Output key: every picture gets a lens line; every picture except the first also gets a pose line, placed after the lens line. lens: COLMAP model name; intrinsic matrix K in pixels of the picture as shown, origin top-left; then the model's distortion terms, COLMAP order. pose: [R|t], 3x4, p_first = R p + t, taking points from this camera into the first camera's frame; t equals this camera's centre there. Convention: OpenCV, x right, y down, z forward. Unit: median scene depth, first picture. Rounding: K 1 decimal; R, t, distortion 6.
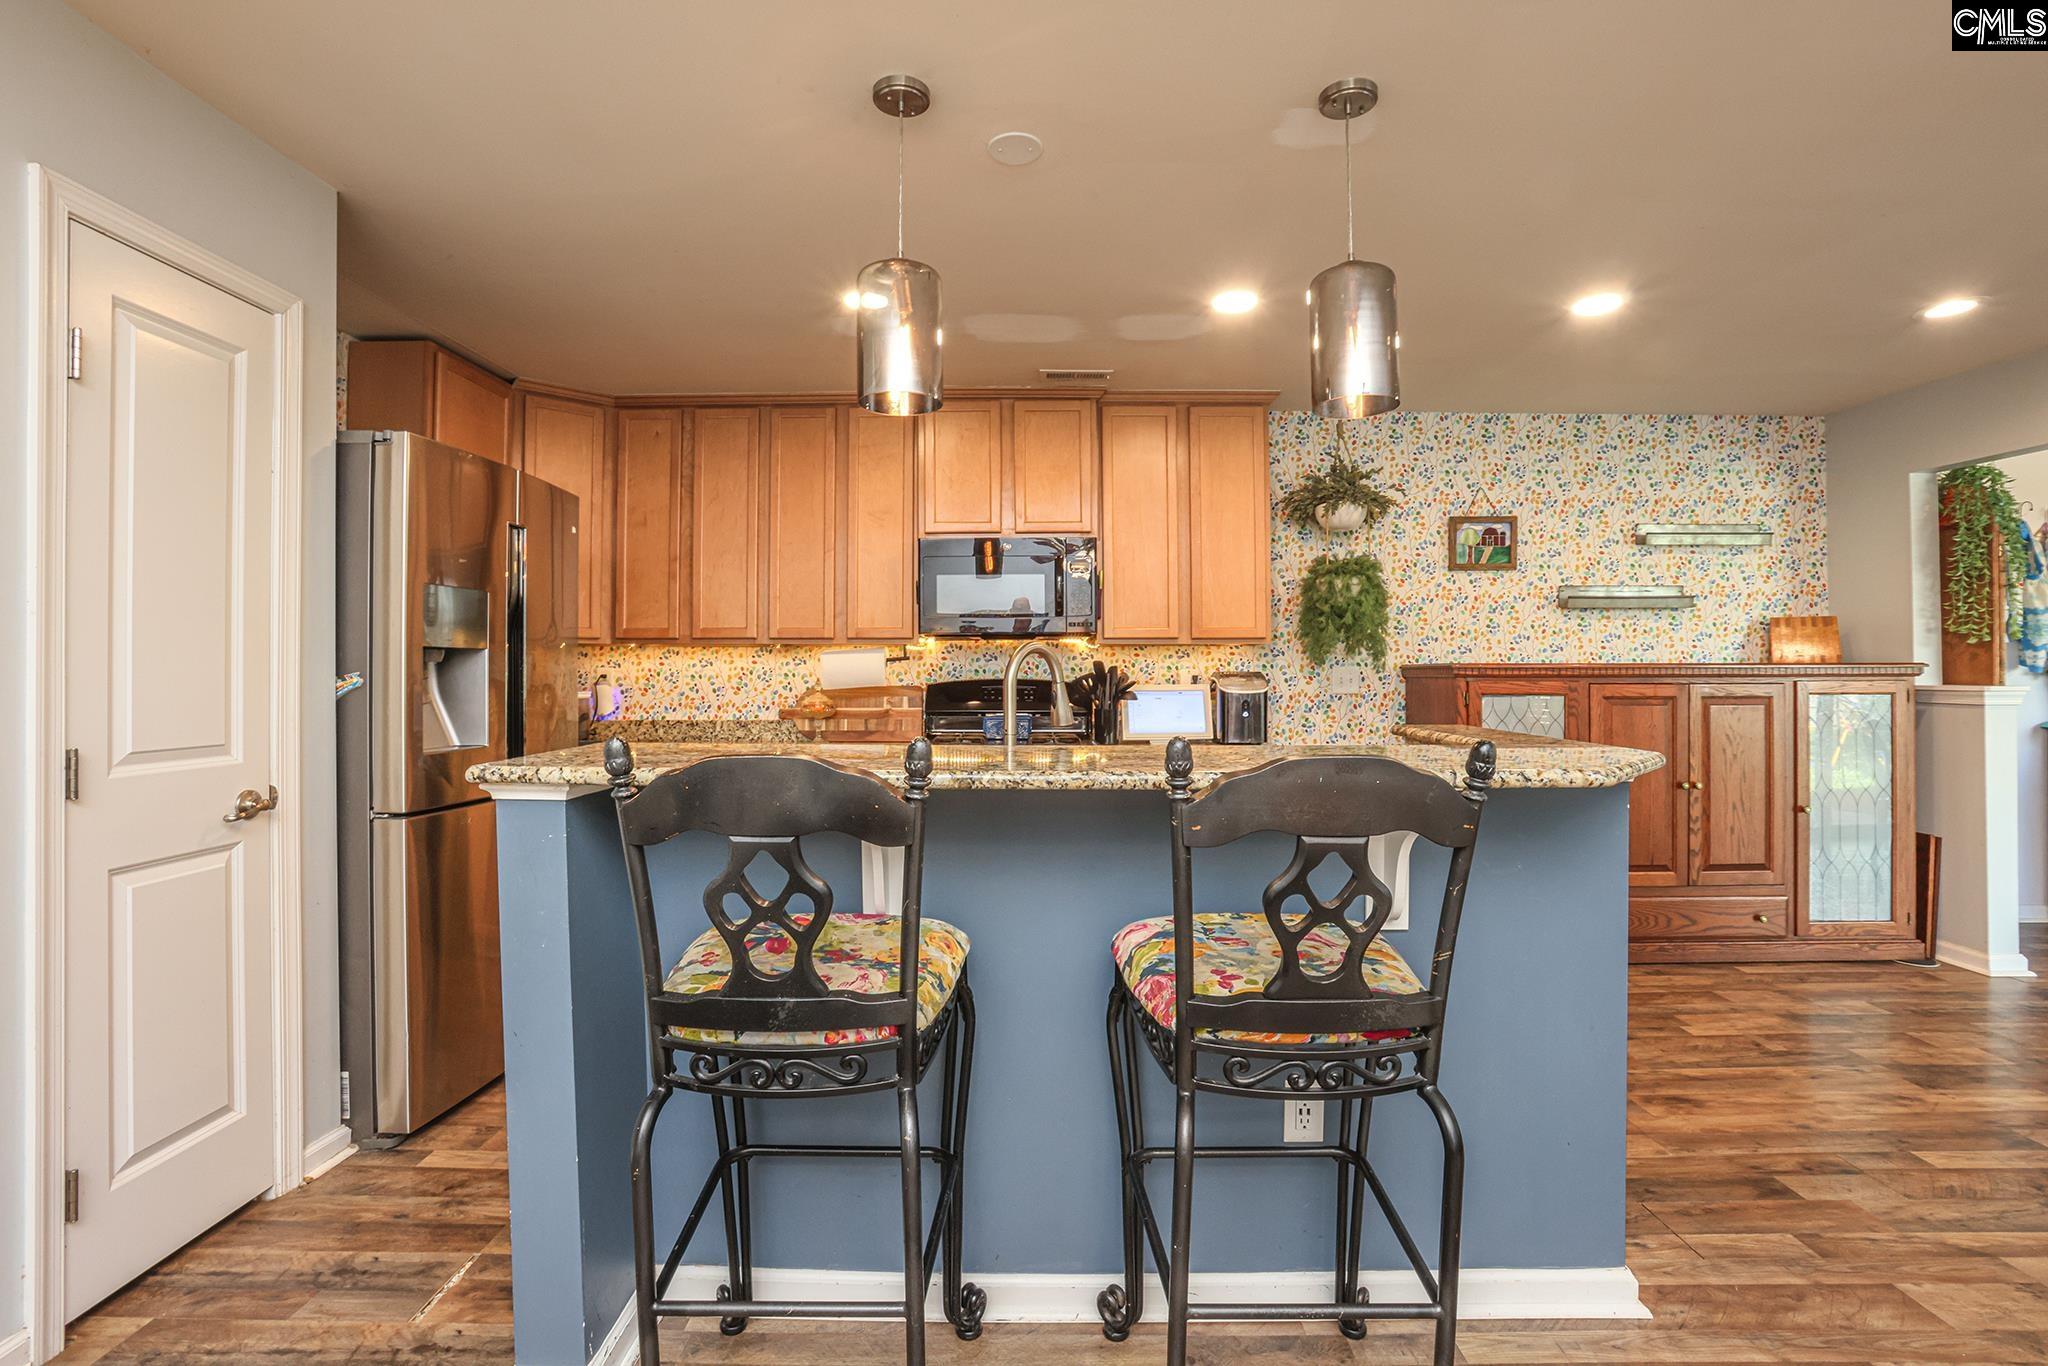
lens RADIAL K [[934.7, 0, 1034.3], [0, 934.7, 666.1], [0, 0, 1]] dist [-0.051876, 0.022601]
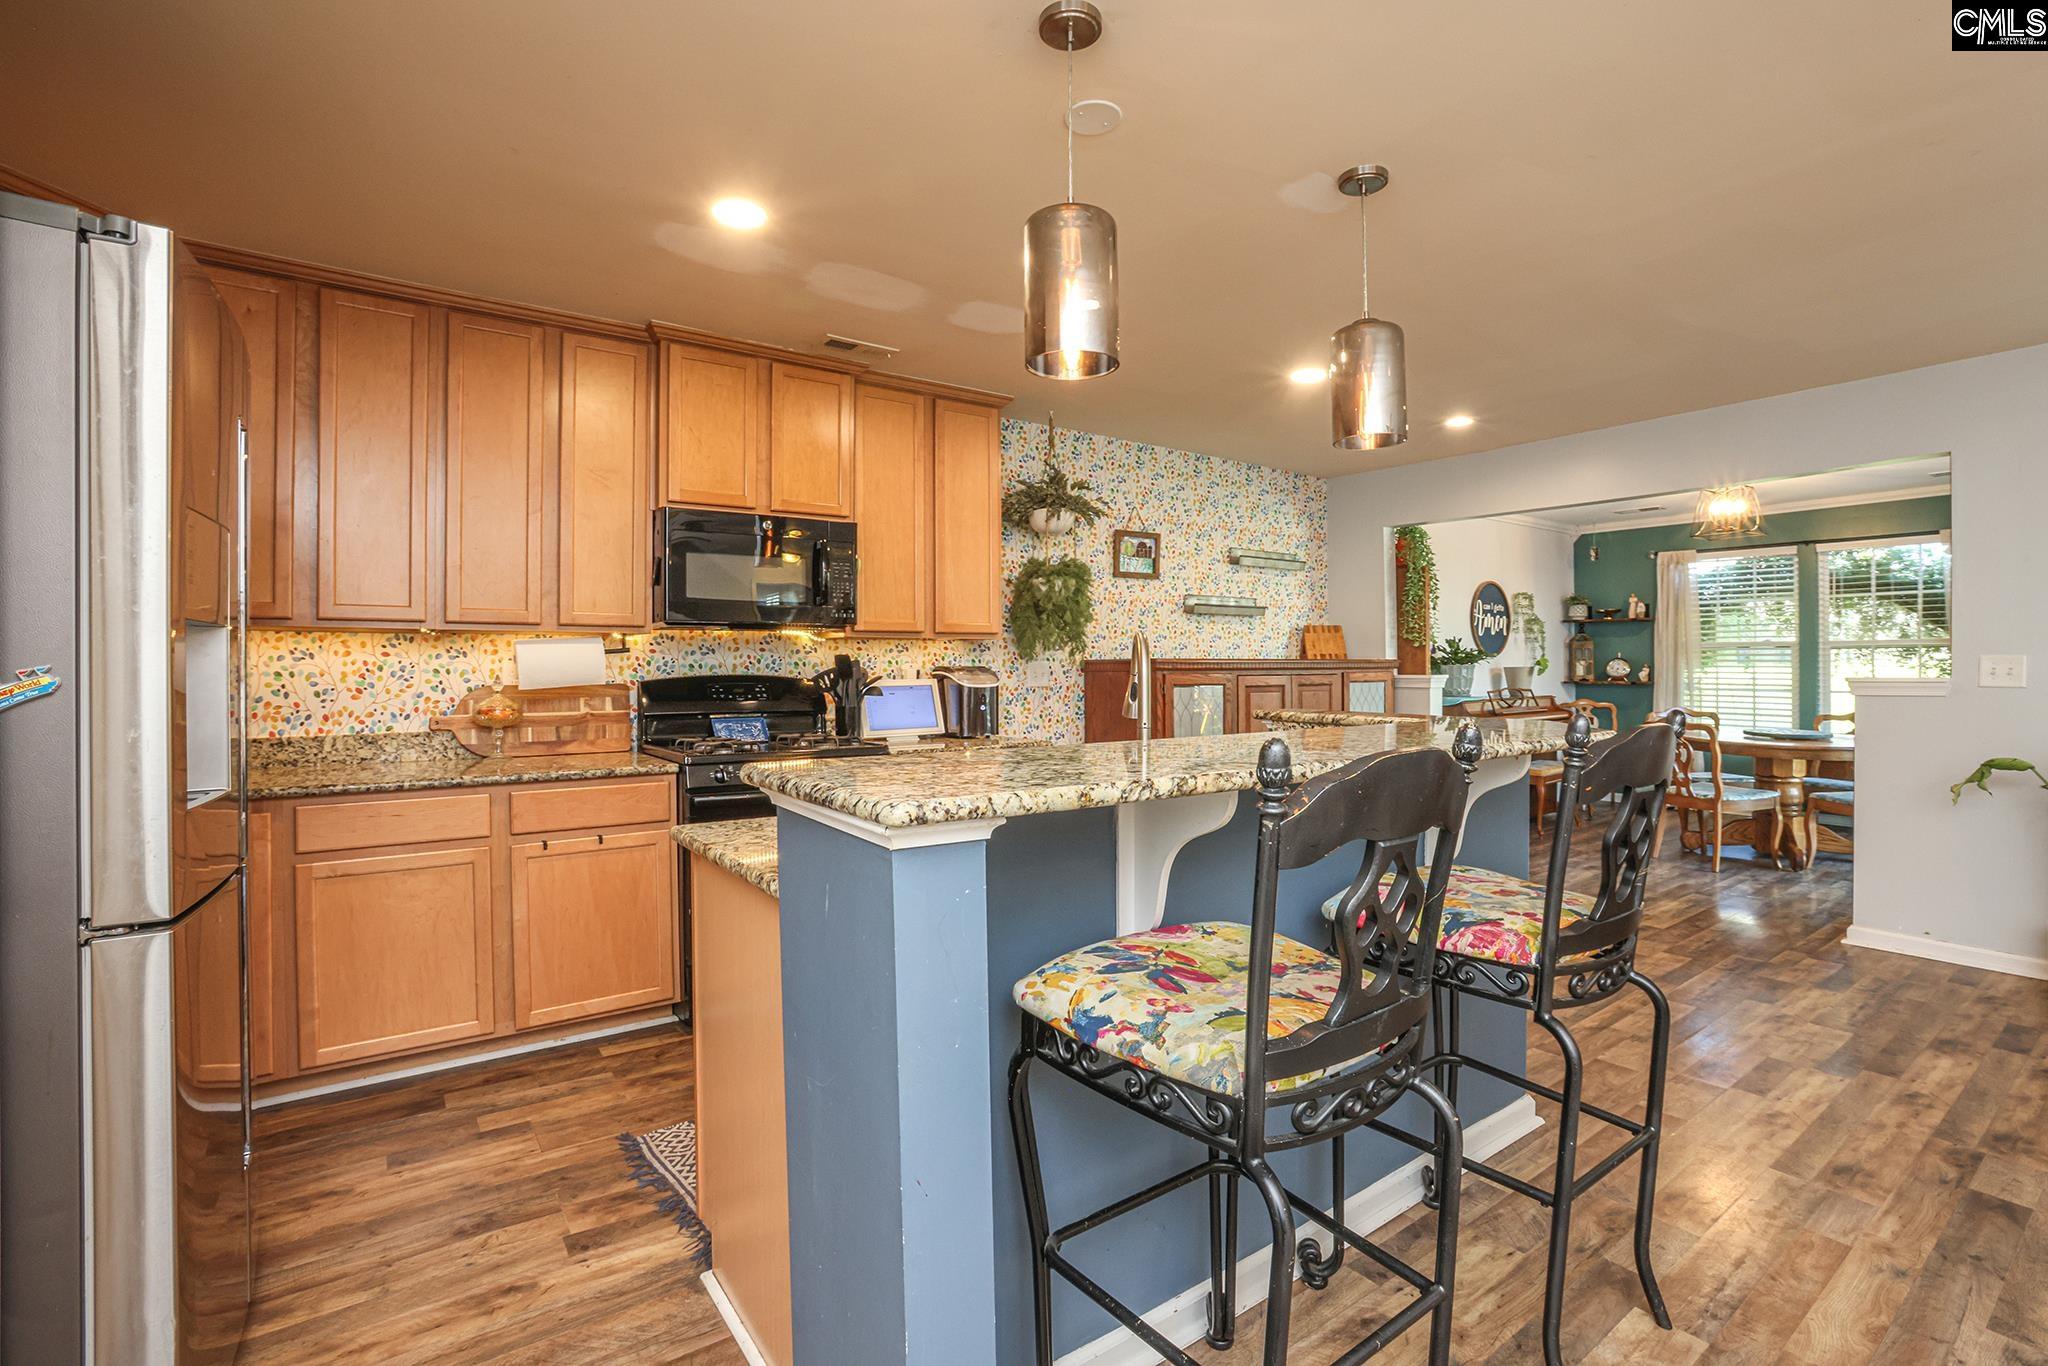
lens RADIAL K [[938.7, 0, 1026.0], [0, 938.7, 667.4], [0, 0, 1]] dist [-0.071089, 0.029912]
pose [[0.813413, -0.002045, 0.581682, -0.312342], [-0.001300, 0.999985, 0.005334, 0.001648], [-0.581684, -0.005096, 0.813399, 0.128523]]
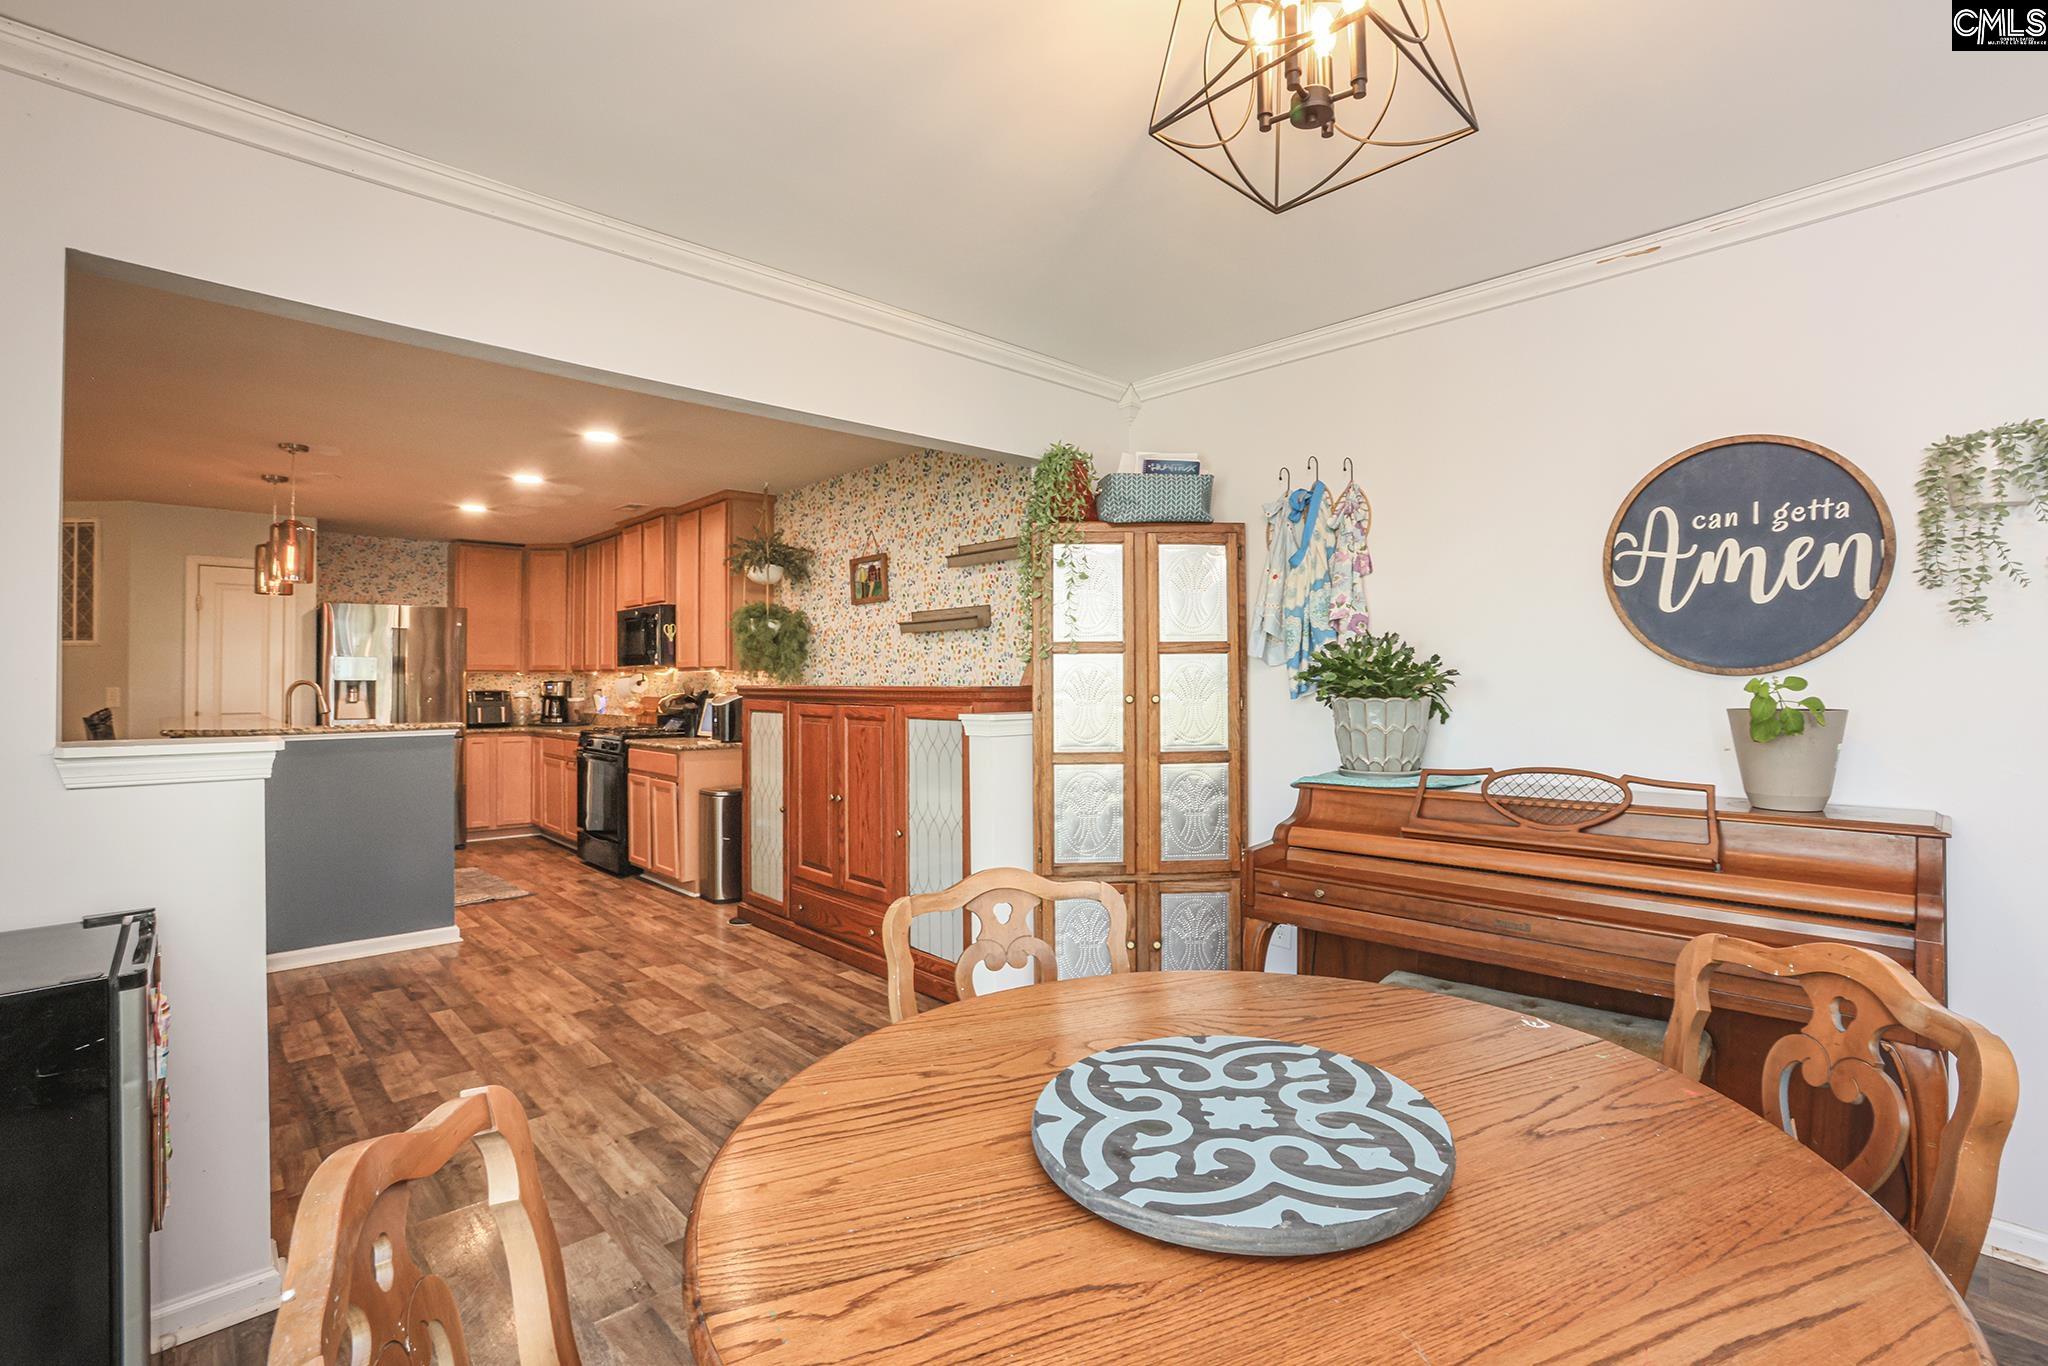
lens RADIAL K [[938.7, 0, 1026.0], [0, 938.7, 667.4], [0, 0, 1]] dist [-0.071089, 0.029912]
pose [[0.690435, -0.012126, -0.723292, 1.472371], [0.002656, 0.999895, -0.014228, -0.006998], [0.723389, 0.007903, 0.690395, 0.343238]]
